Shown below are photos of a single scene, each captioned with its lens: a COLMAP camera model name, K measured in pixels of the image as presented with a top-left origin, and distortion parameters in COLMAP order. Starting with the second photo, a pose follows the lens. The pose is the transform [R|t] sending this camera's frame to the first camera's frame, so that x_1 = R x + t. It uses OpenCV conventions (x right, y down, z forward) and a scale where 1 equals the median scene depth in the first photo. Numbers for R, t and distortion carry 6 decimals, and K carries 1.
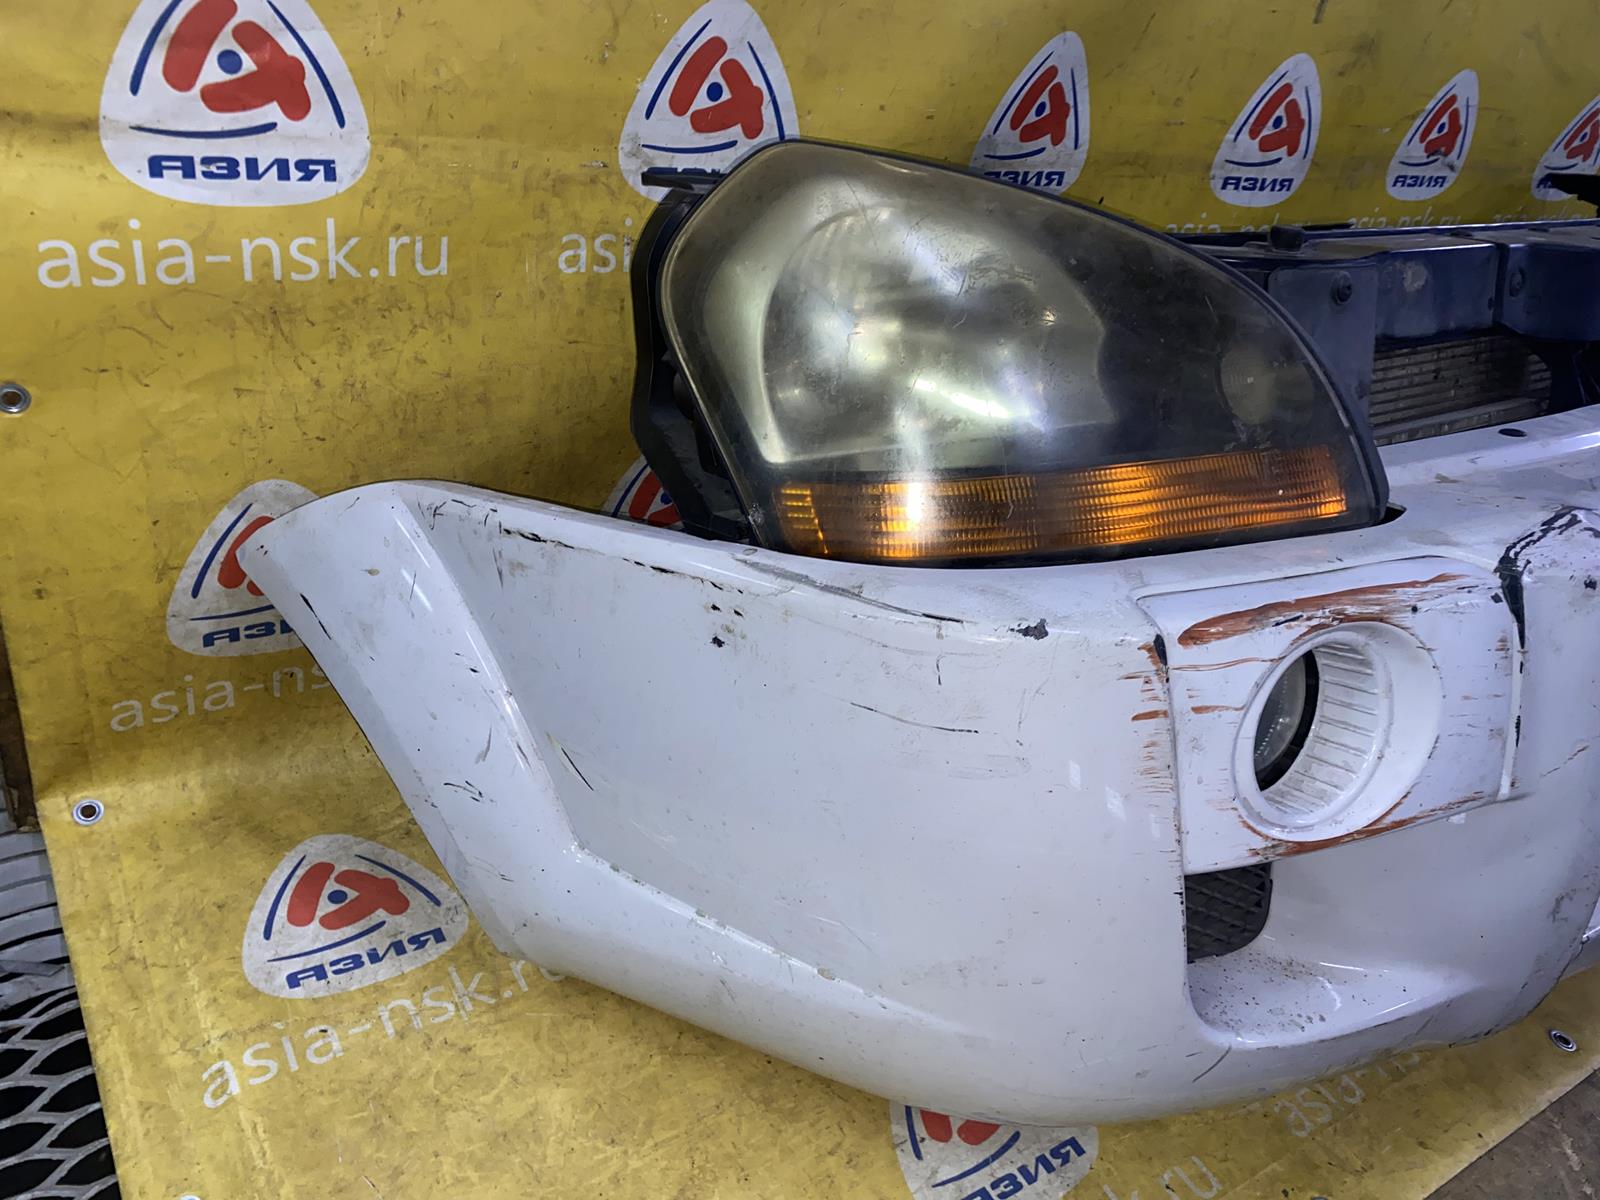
lens RADIAL K [[1217.3, 0, 775.2], [0, 1217.3, 600.6], [0, 0, 1]] dist [0.031311, -0.048865]
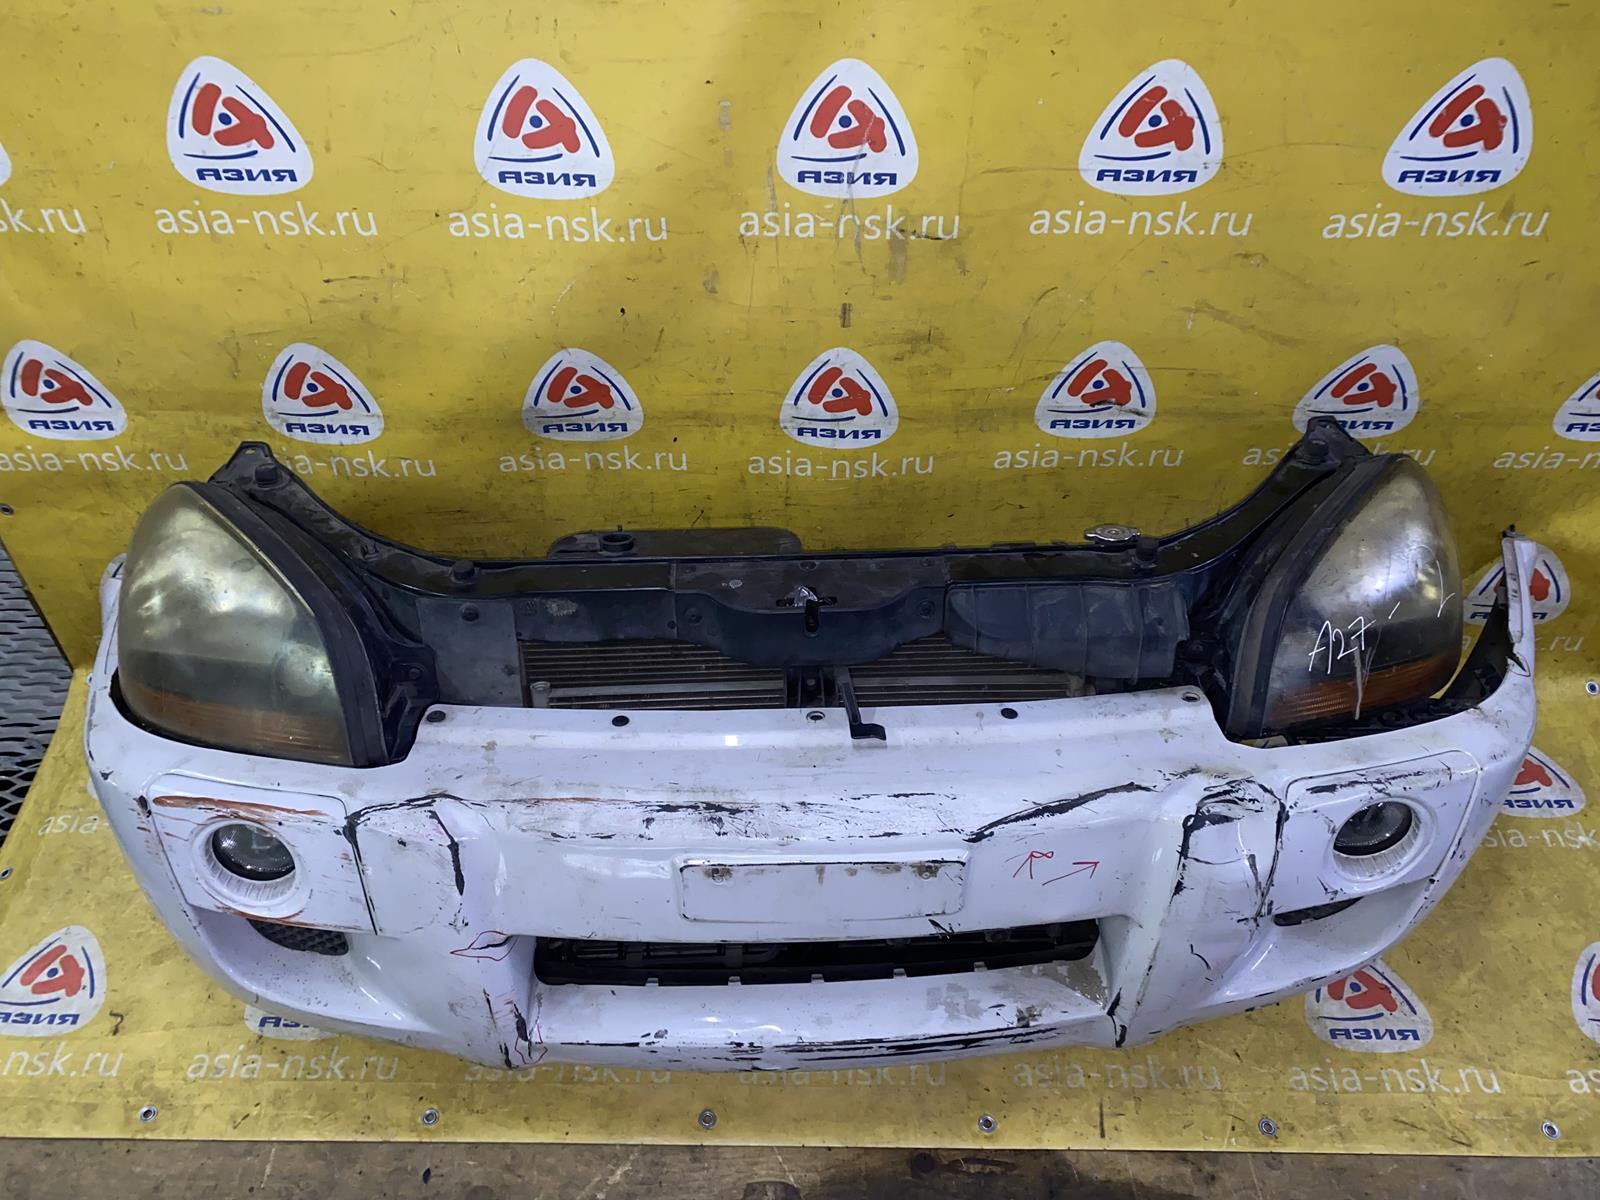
lens RADIAL K [[1217.3, 0, 792.4], [0, 1217.3, 593.2], [0, 0, 1]] dist [0.031311, -0.048865]
pose [[0.833280, 0.255984, -0.490017, 1.585115], [-0.173652, 0.962676, 0.207604, -0.682713], [0.524871, -0.087900, 0.846631, -0.132463]]
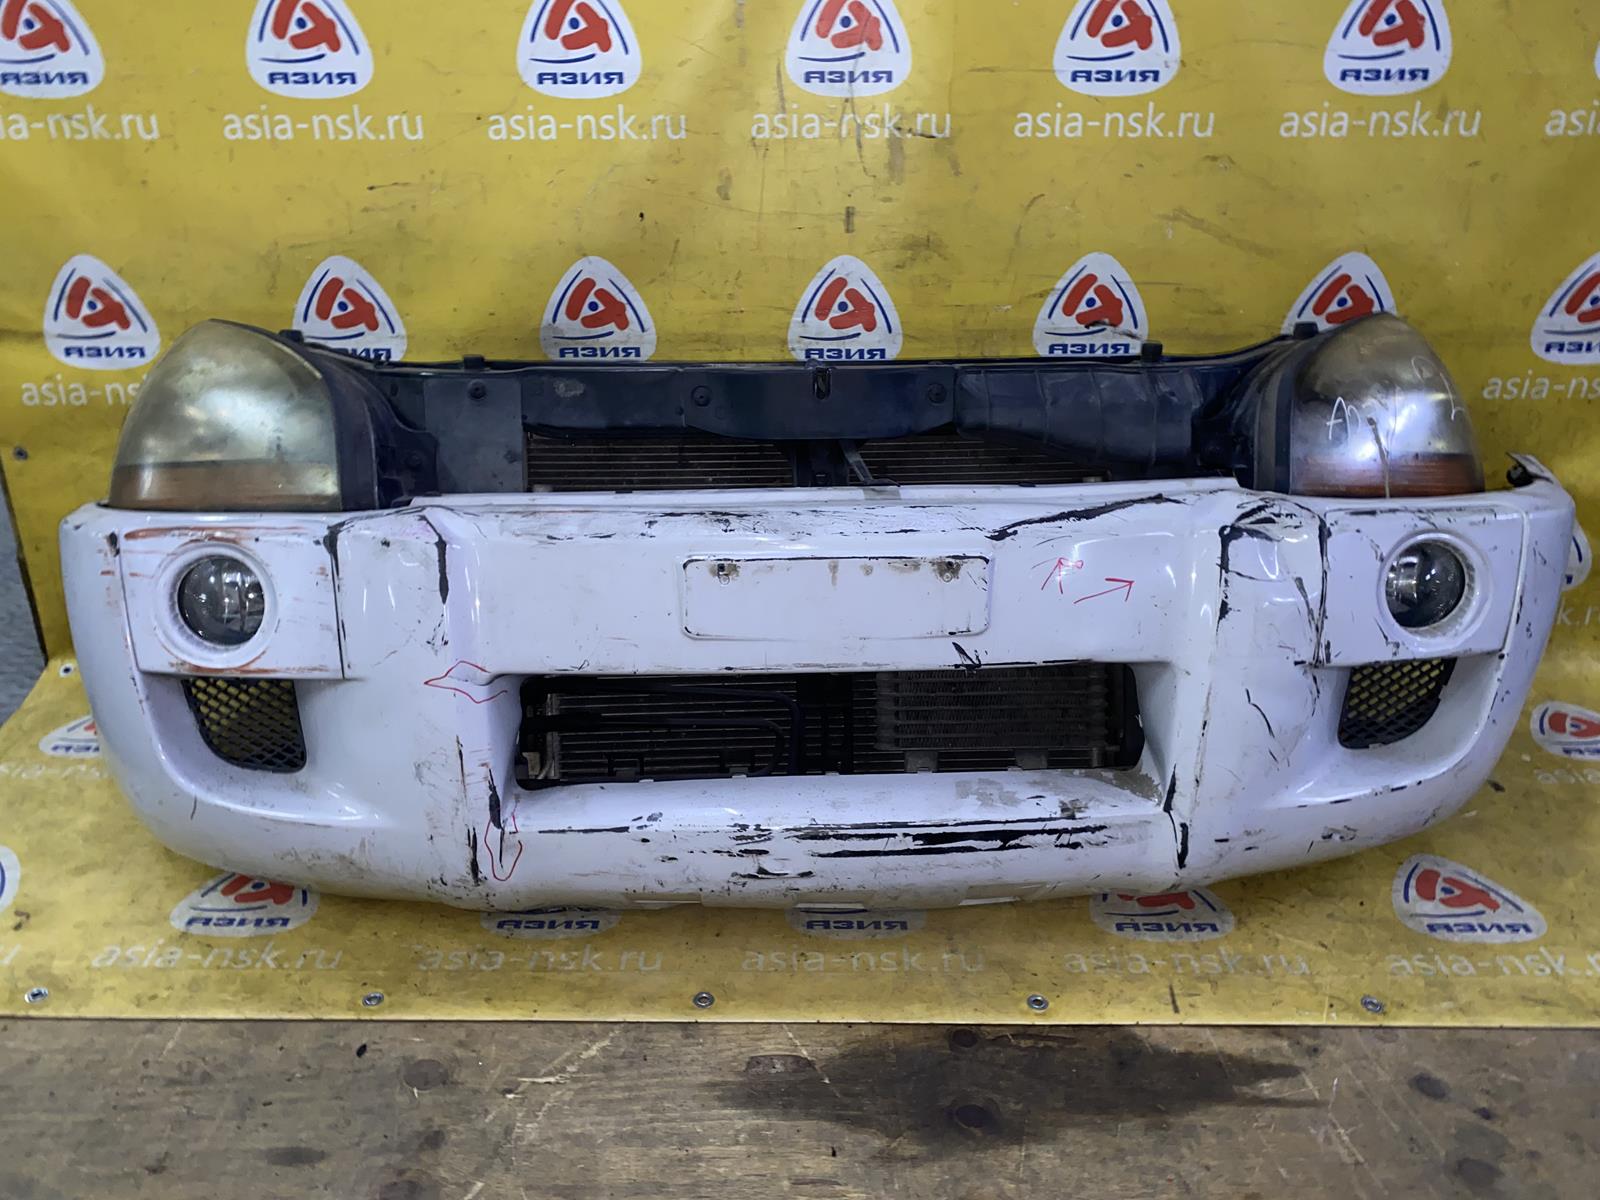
lens RADIAL K [[1217.3, 0, 798.2], [0, 1217.3, 593.4], [0, 0, 1]] dist [0.031311, -0.048865]
pose [[0.834695, 0.057771, -0.547674, 1.691383], [-0.169074, 0.973338, -0.155009, 0.177027], [0.524117, 0.221983, 0.822207, -0.034157]]
